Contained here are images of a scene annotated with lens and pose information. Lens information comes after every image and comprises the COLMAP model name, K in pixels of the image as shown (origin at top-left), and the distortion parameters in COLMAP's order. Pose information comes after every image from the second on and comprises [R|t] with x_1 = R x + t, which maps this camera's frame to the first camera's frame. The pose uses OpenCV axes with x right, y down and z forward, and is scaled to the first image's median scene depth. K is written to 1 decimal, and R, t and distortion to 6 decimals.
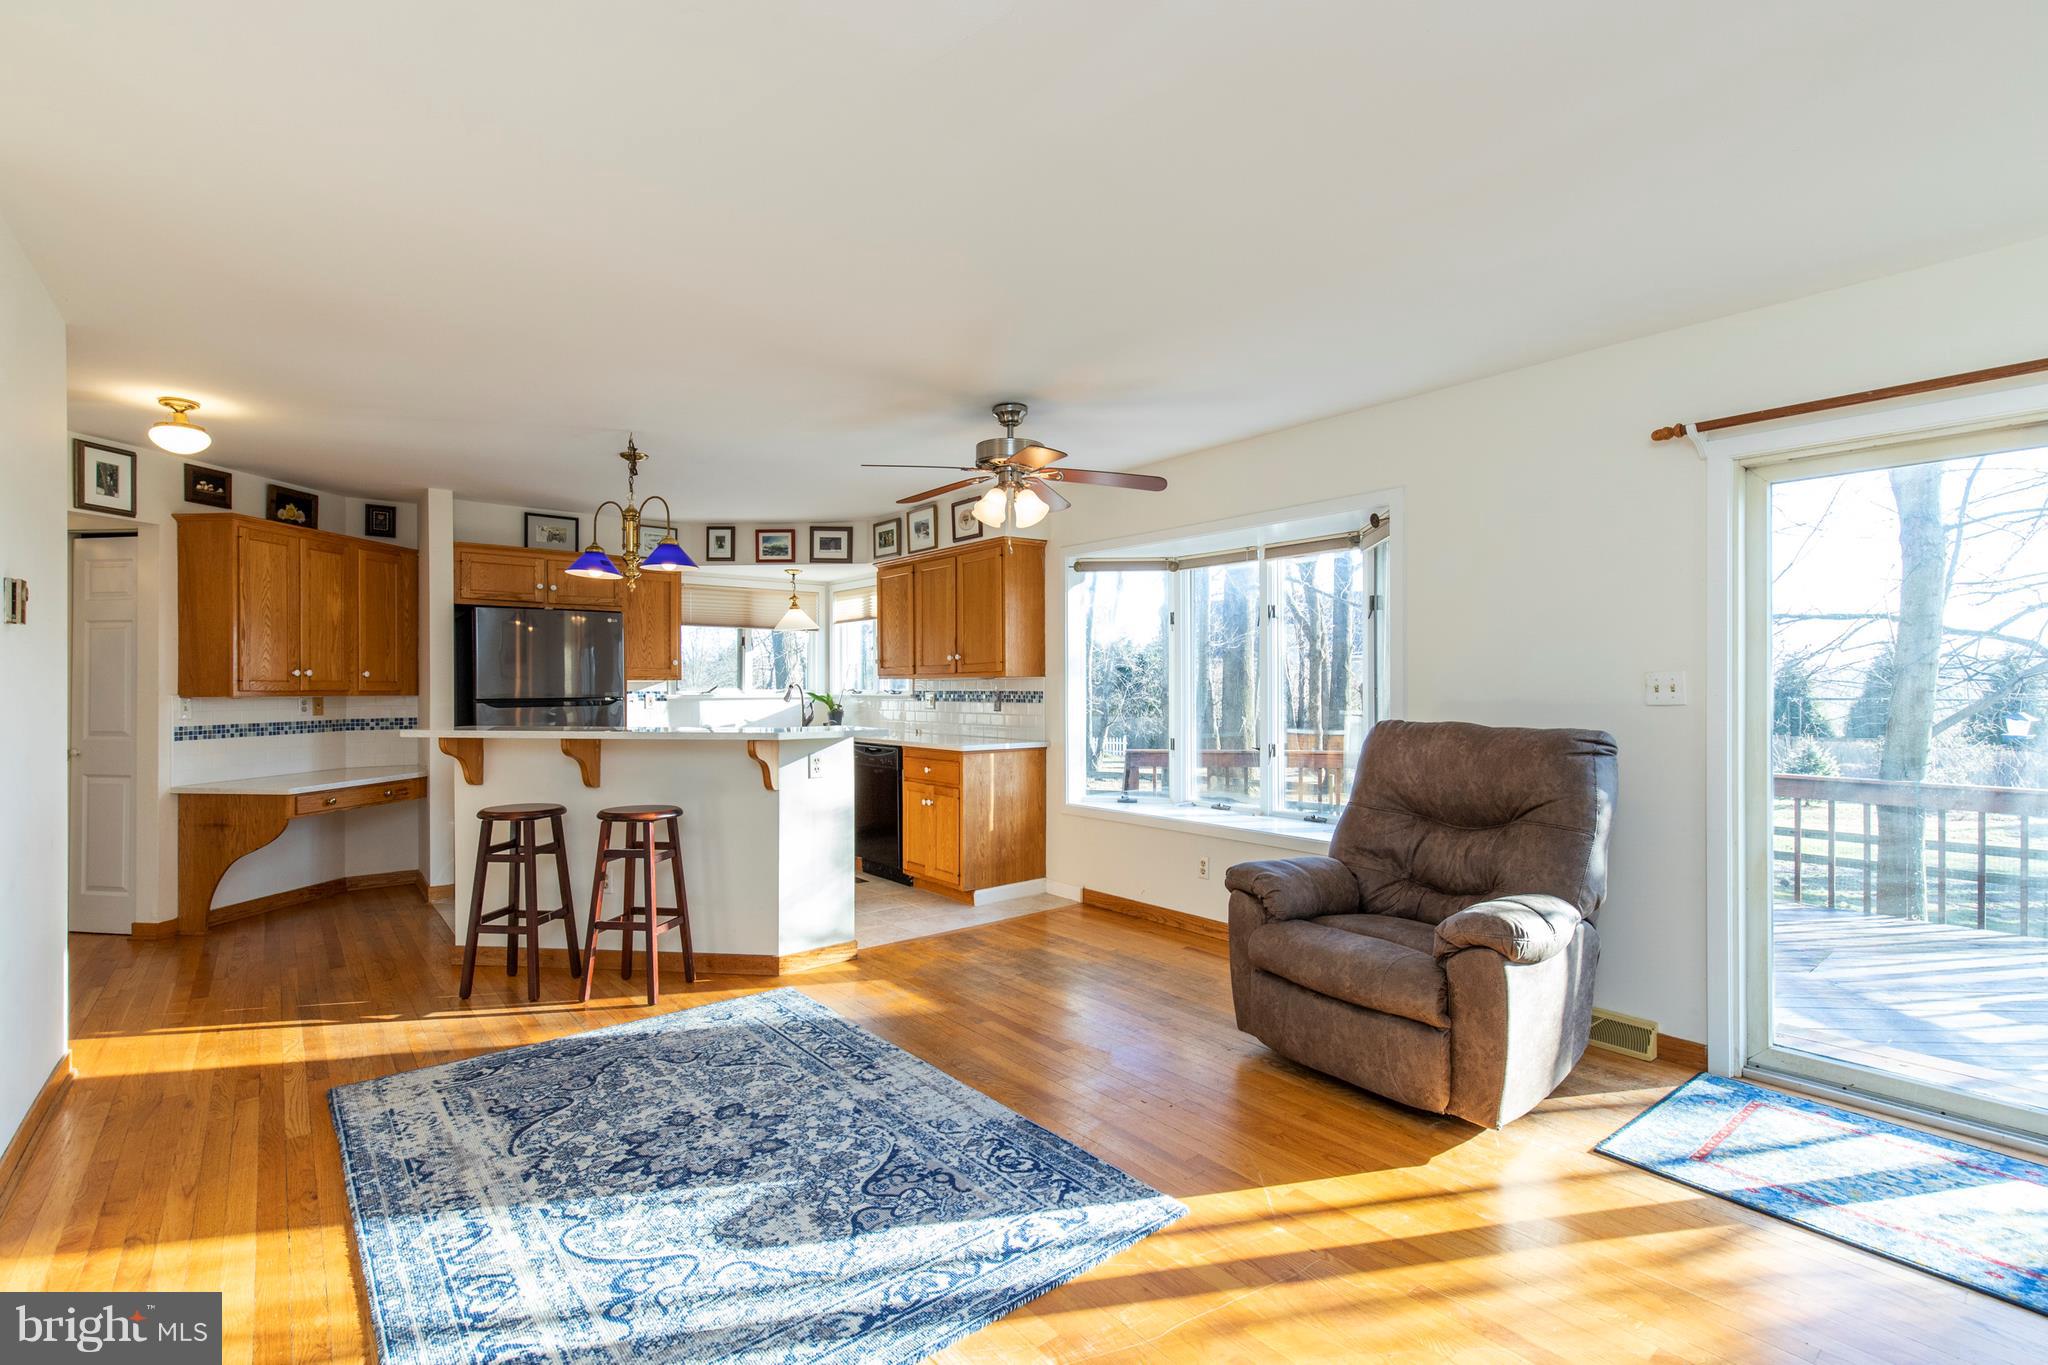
lens RADIAL K [[913.7, 0, 1039.0], [0, 913.7, 683.3], [0, 0, 1]] dist [0.003326, 0.000170]
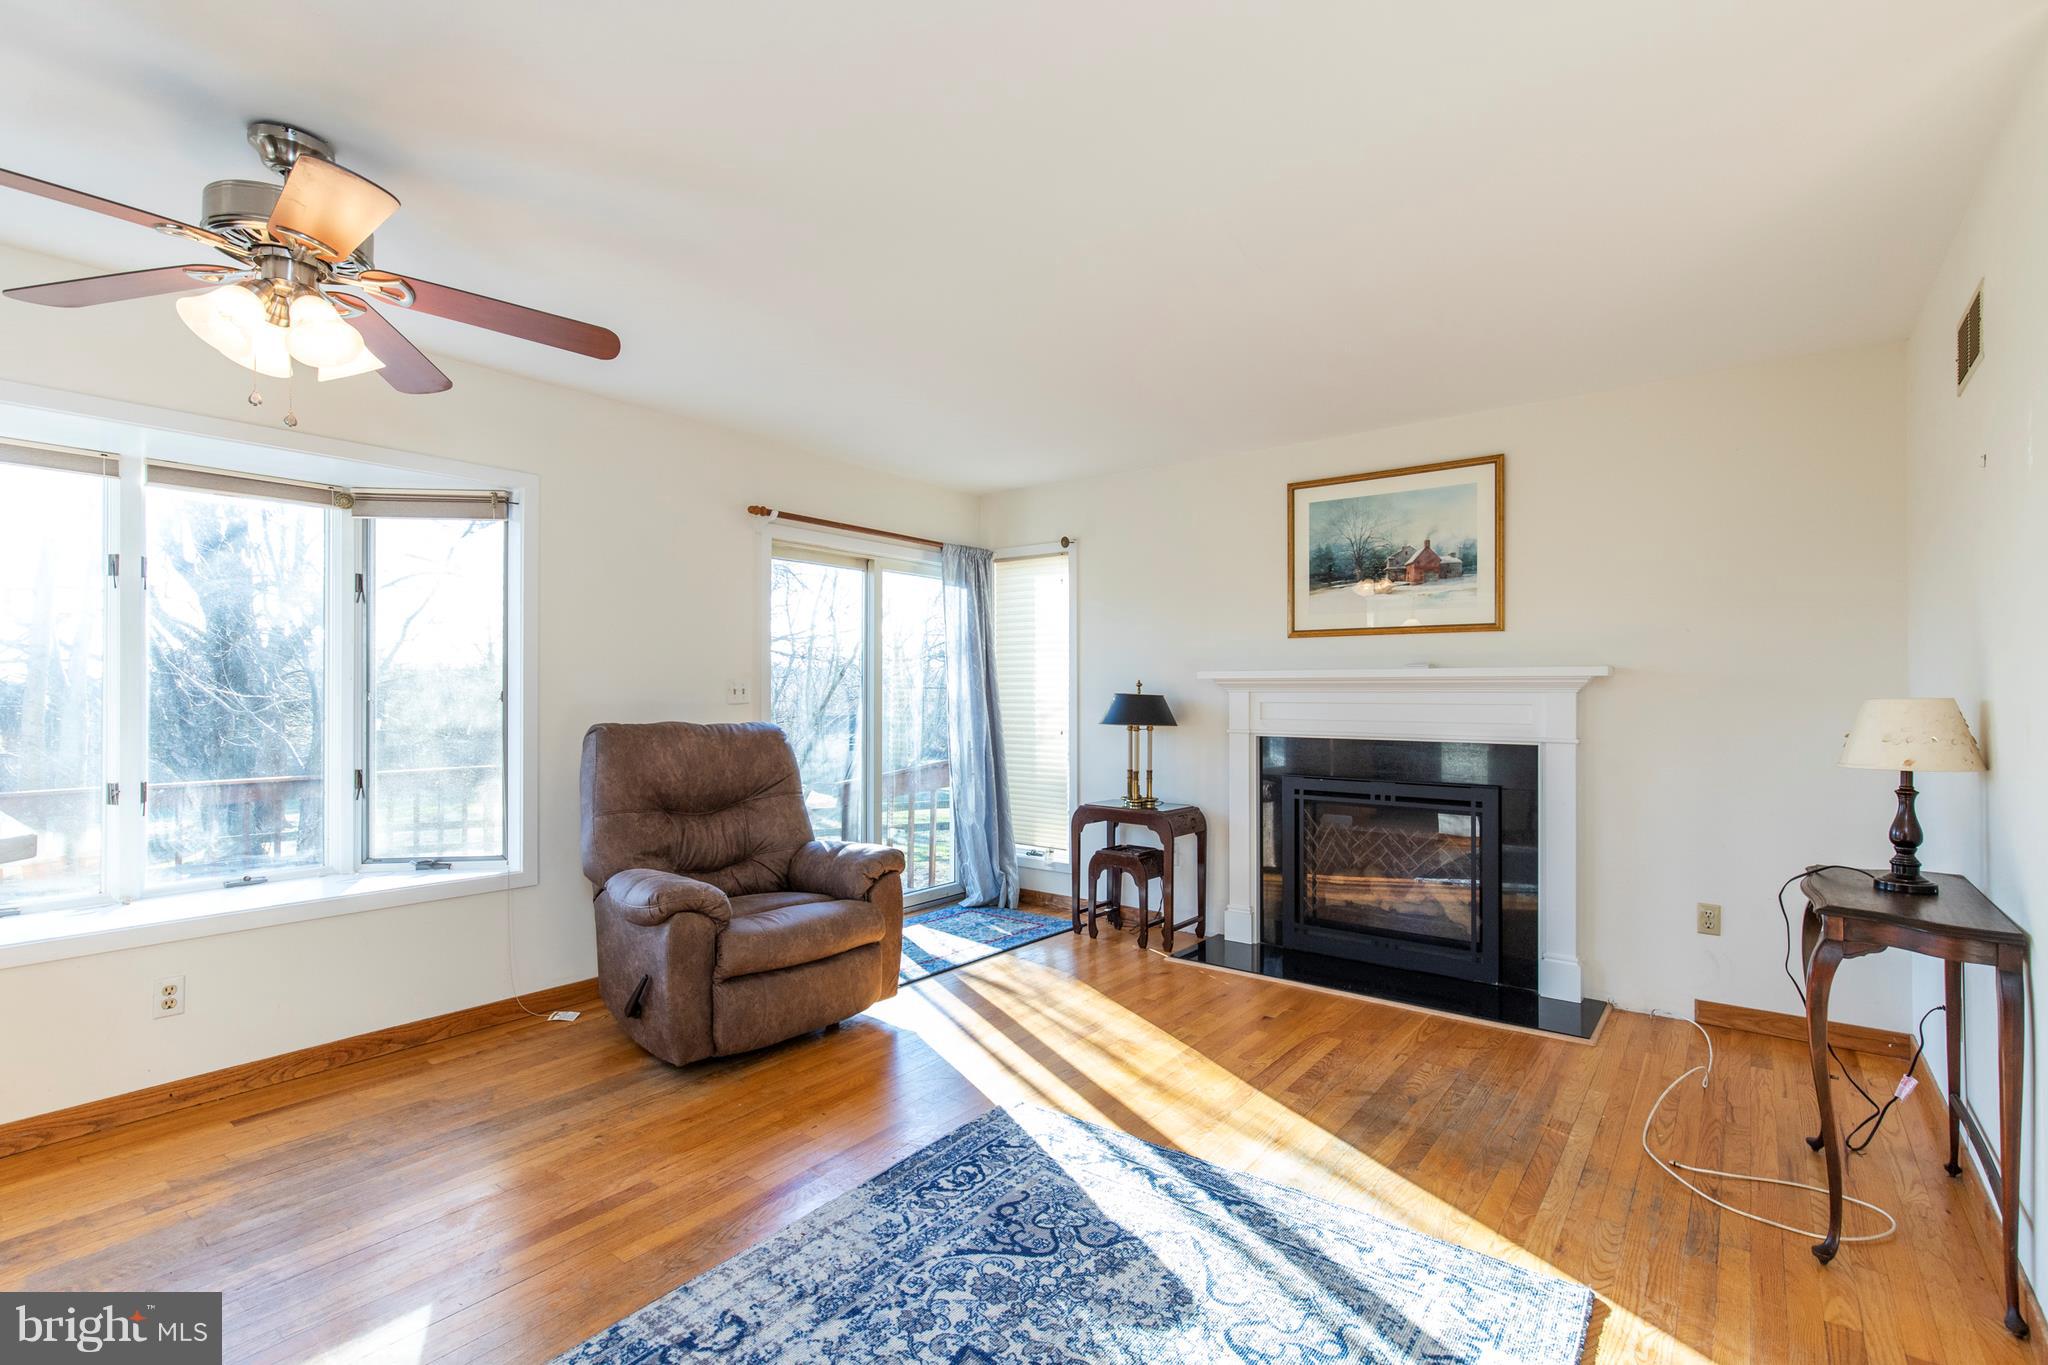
lens RADIAL K [[940.4, 0, 1012.5], [0, 940.4, 684.6], [0, 0, 1]] dist [0.010076, -0.000253]
pose [[-0.208375, 0.009700, 0.978001, -0.806831], [-0.003654, 0.999936, -0.010696, 0.008981], [-0.978042, -0.005803, -0.208326, 0.914650]]
